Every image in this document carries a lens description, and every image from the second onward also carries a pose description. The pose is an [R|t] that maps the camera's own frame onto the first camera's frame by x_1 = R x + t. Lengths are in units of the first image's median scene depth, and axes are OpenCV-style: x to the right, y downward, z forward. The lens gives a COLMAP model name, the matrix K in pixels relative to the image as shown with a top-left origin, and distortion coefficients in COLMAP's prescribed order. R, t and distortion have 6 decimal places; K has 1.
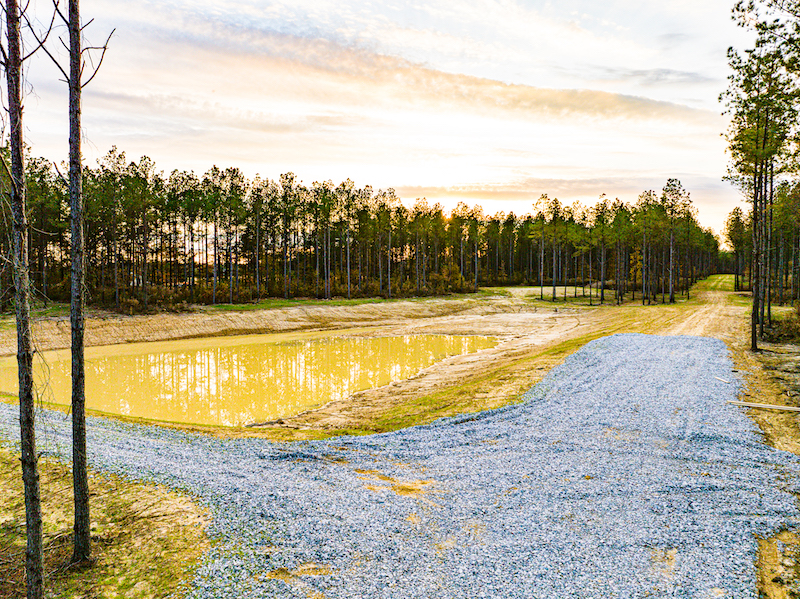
lens RADIAL K [[564.5, 0, 404.2], [0, 564.5, 294.9], [0, 0, 1]] dist [-0.041325, 0.016301]
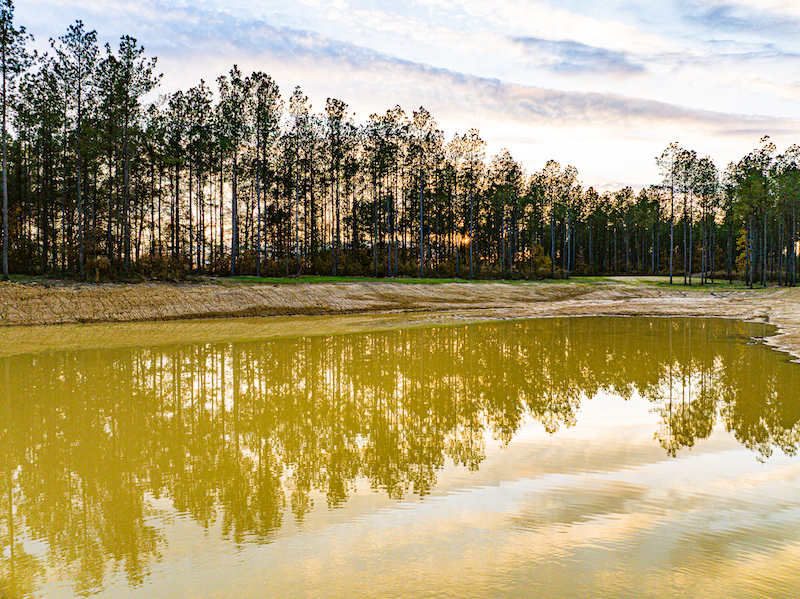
lens RADIAL K [[564.5, 0, 404.7], [0, 564.5, 294.1], [0, 0, 1]] dist [-0.041325, 0.016301]
pose [[0.999849, -0.000428, -0.017390, -0.103003], [-0.000016, 0.999674, -0.025546, 0.044083], [0.017396, 0.025542, 0.999522, 0.283973]]
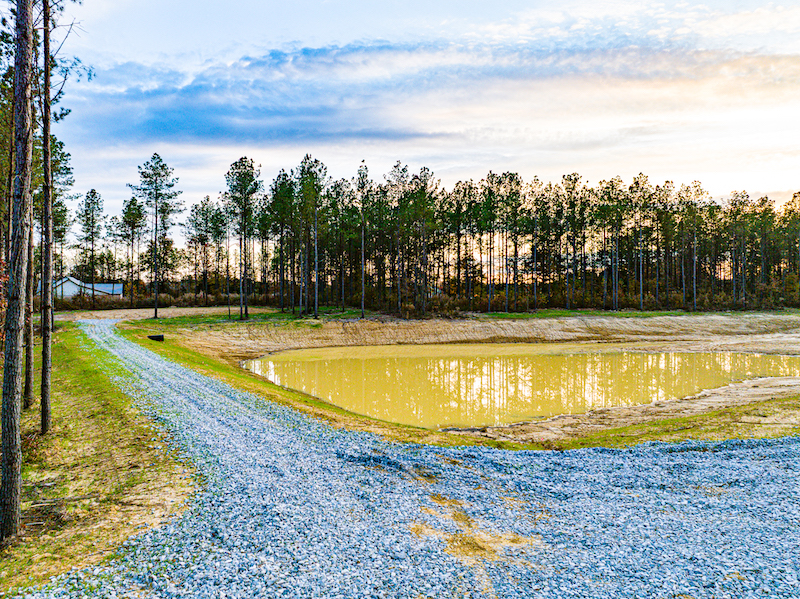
lens RADIAL K [[564.5, 0, 402.4], [0, 564.5, 289.4], [0, 0, 1]] dist [-0.041325, 0.016301]
pose [[0.856860, -0.004528, -0.515530, 0.030416], [-0.019725, 0.998941, -0.041560, 0.017015], [0.515172, 0.045780, 0.855863, 0.067350]]
